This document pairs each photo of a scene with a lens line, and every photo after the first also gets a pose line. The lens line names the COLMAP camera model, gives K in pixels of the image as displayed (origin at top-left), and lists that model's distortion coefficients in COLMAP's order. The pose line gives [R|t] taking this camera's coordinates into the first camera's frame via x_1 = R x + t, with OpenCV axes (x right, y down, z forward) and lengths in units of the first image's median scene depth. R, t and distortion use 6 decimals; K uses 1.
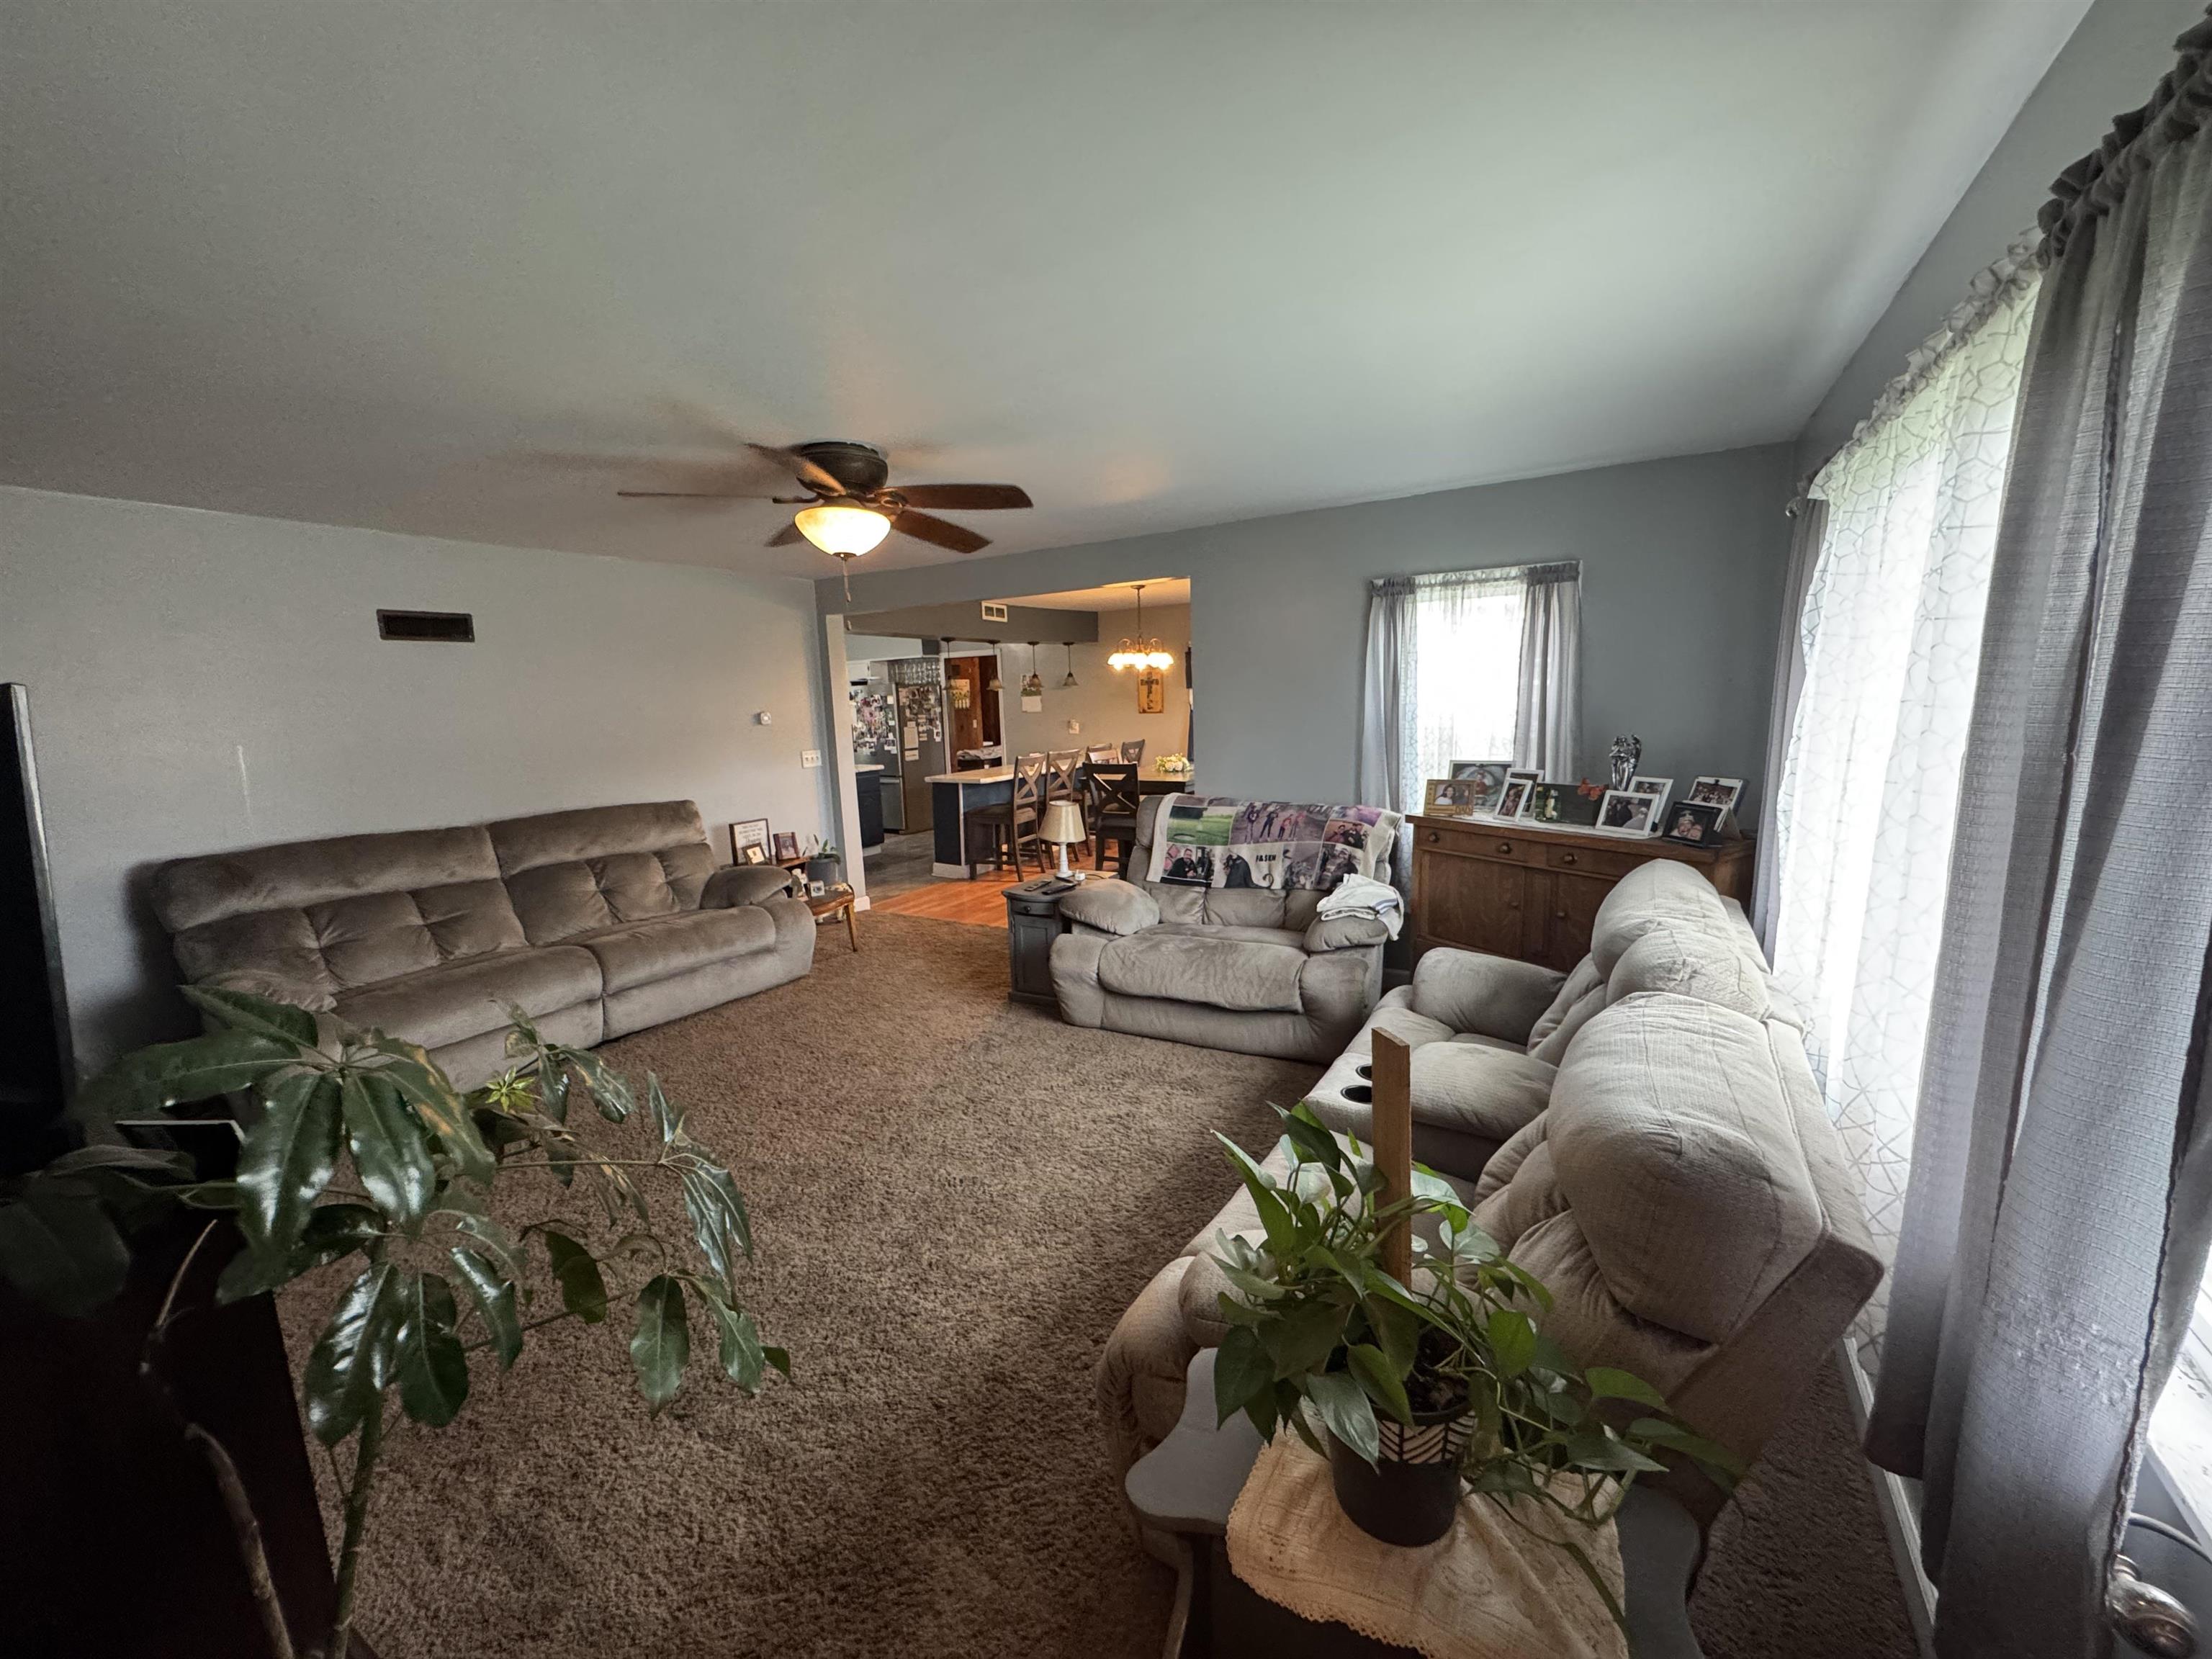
lens RADIAL K [[876.5, 0, 1111.3], [0, 876.5, 830.3], [0, 0, 1]] dist [-0.001283, 0.000185]
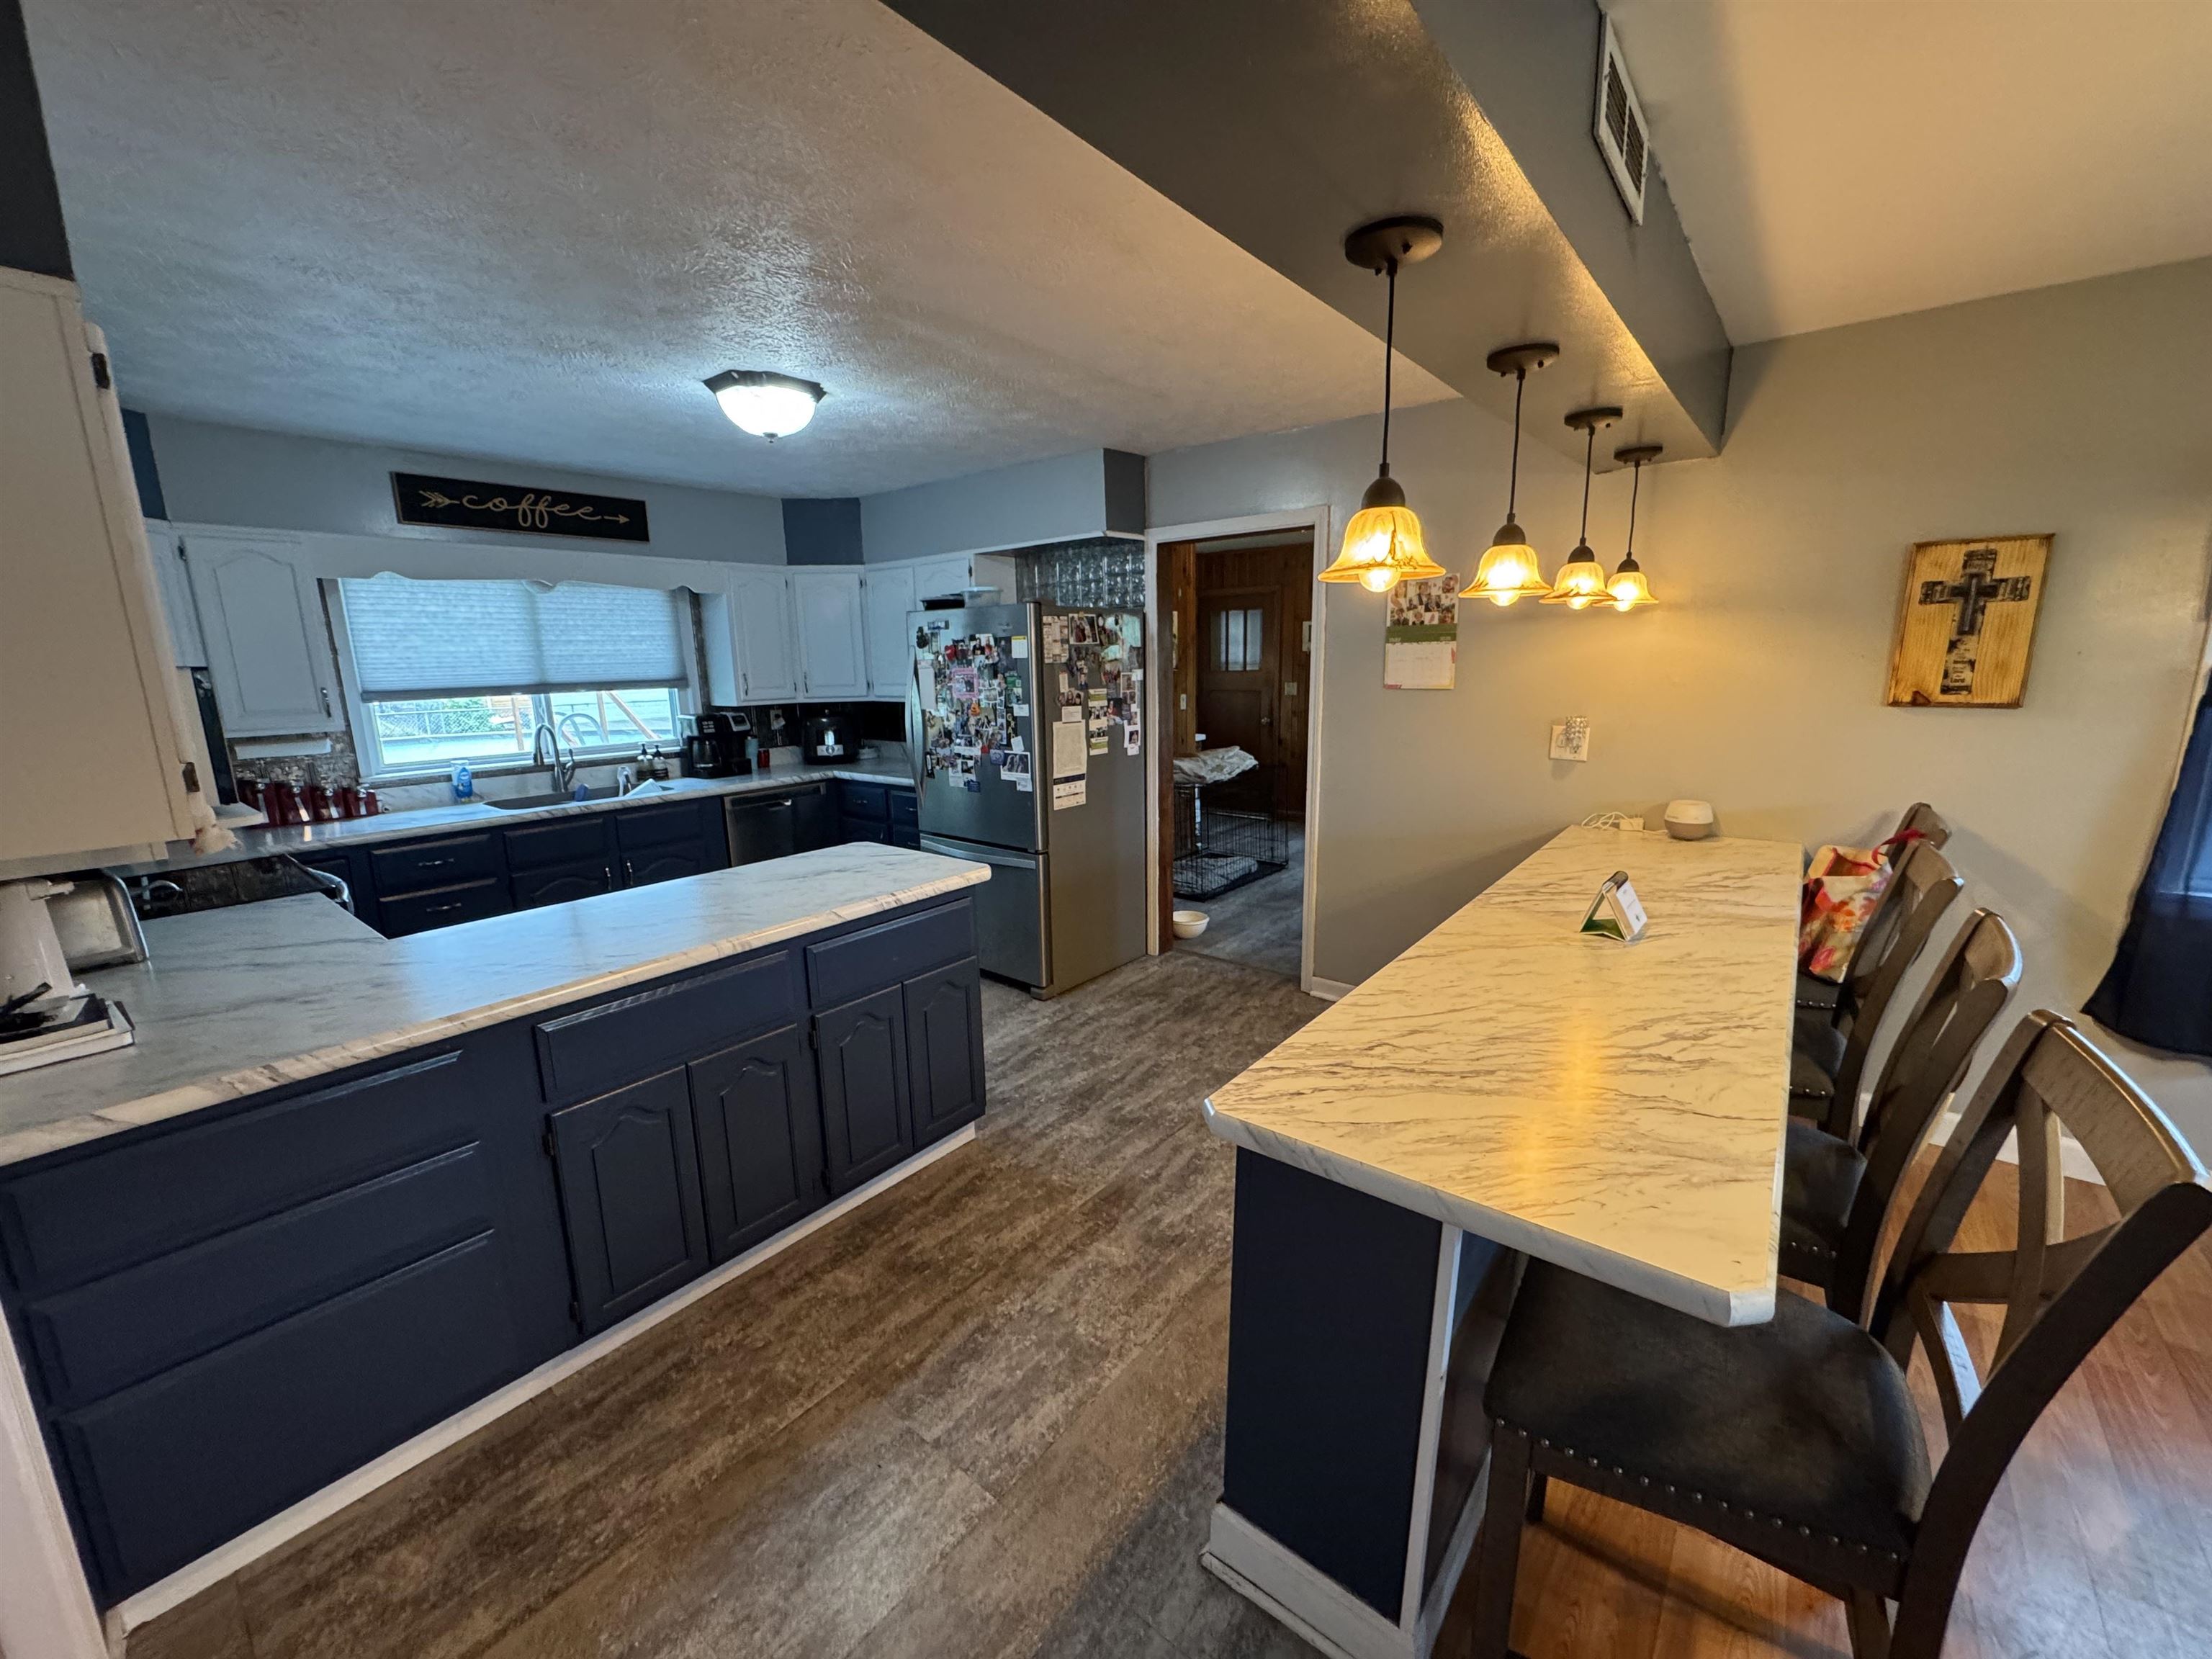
lens RADIAL K [[876.5, 0, 1107.5], [0, 876.5, 827.5], [0, 0, 1]] dist [-0.001283, 0.000185]
pose [[0.988847, 0.042431, -0.142765, -0.158870], [-0.036273, 0.998307, 0.045464, -0.090928], [0.144453, -0.039779, 0.988712, 0.634641]]
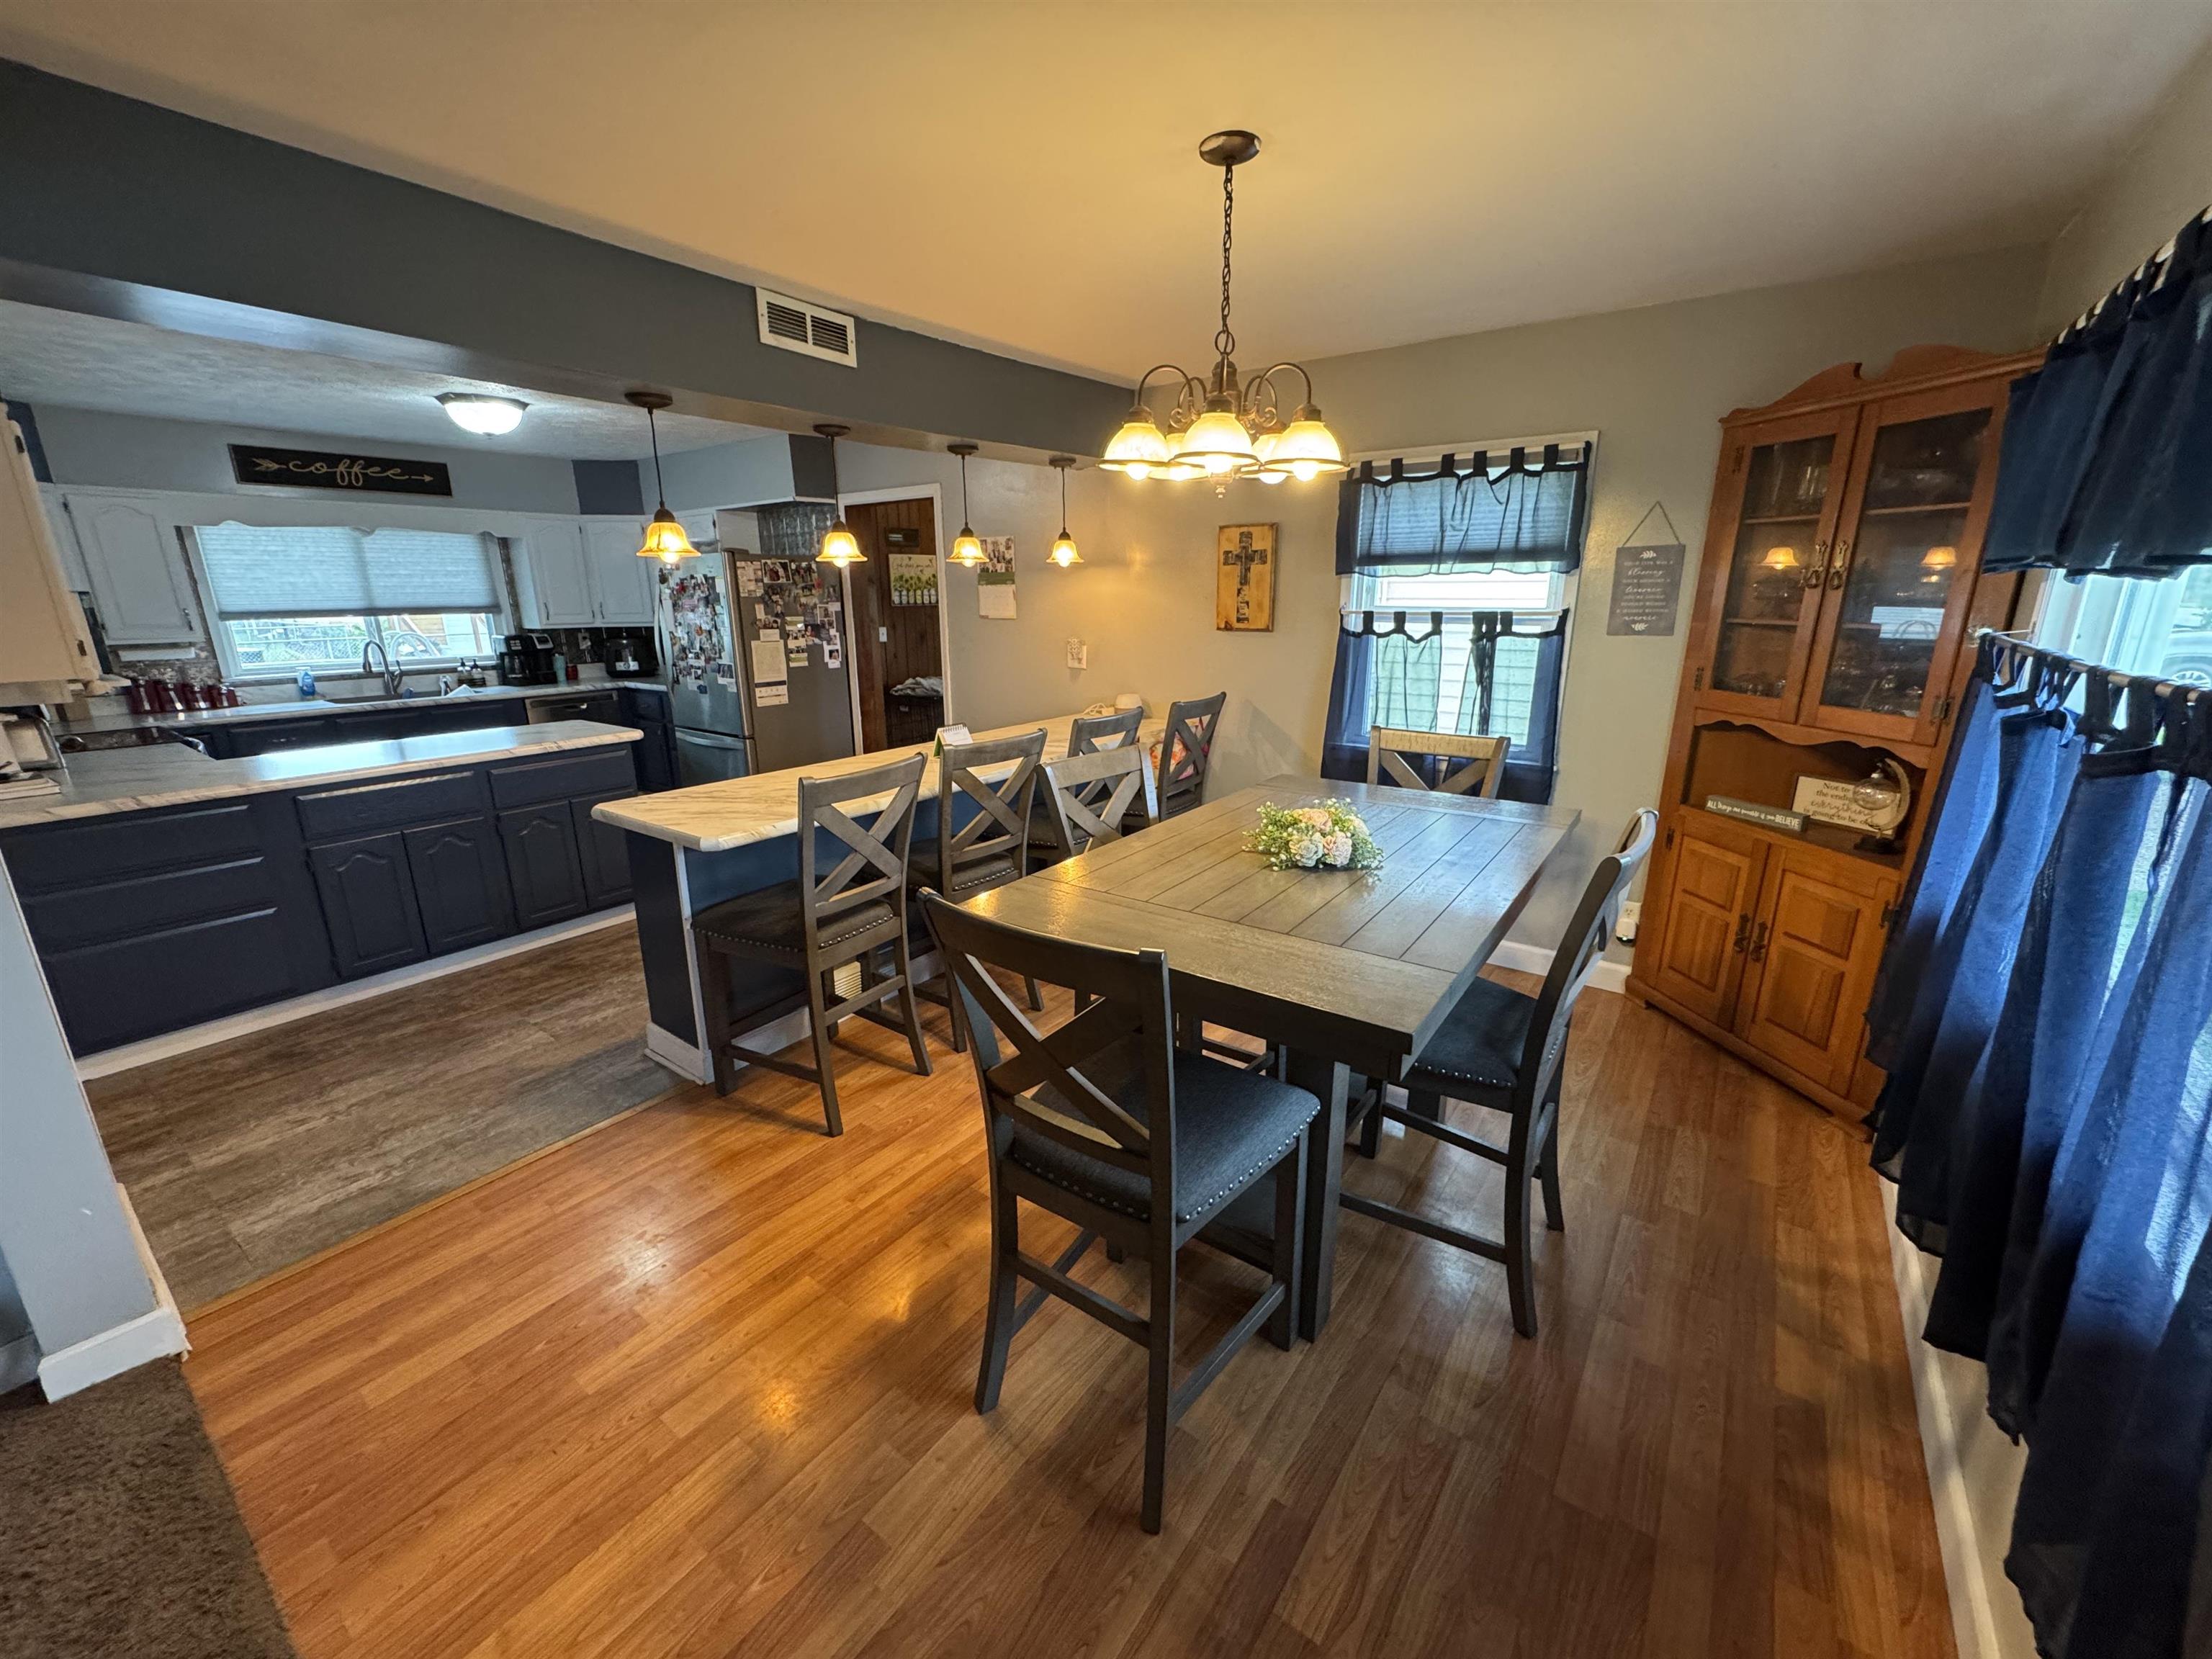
lens RADIAL K [[876.5, 0, 1107.3], [0, 876.5, 827.1], [0, 0, 1]] dist [-0.001283, 0.000185]
pose [[0.994332, 0.052164, -0.092643, 0.021516], [-0.041660, 0.992845, 0.111906, -0.076069], [0.097818, -0.107413, 0.989391, 0.507801]]
